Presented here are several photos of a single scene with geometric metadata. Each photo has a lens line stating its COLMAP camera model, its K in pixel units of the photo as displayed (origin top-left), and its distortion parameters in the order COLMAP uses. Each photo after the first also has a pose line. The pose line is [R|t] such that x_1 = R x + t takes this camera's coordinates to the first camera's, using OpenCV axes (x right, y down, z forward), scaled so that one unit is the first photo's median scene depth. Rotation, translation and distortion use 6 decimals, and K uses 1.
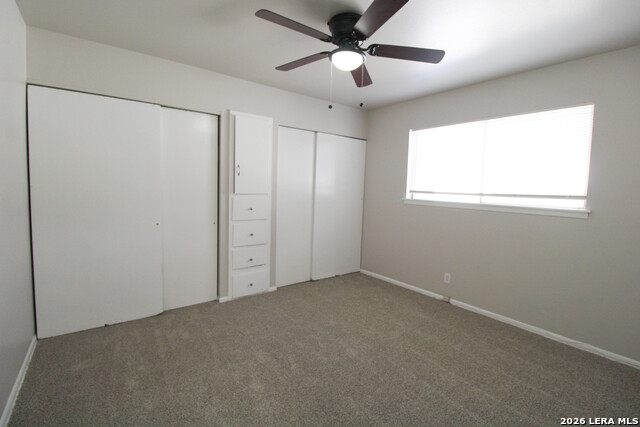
lens RADIAL K [[295.3, 0, 325.0], [0, 295.3, 206.4], [0, 0, 1]] dist [0.000337, -0.011890]
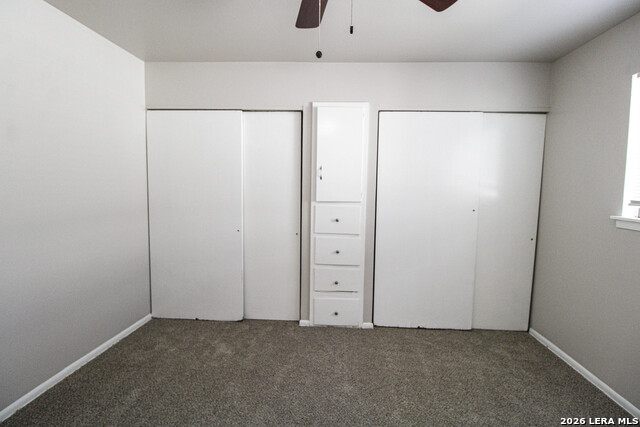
lens RADIAL K [[295.3, 0, 325.0], [0, 295.3, 206.4], [0, 0, 1]] dist [0.000337, -0.011890]
pose [[0.757705, 0.031279, -0.651847, 0.255564], [-0.043007, 0.999073, -0.002051, -0.026618], [0.651178, 0.029588, 0.758348, 0.372098]]
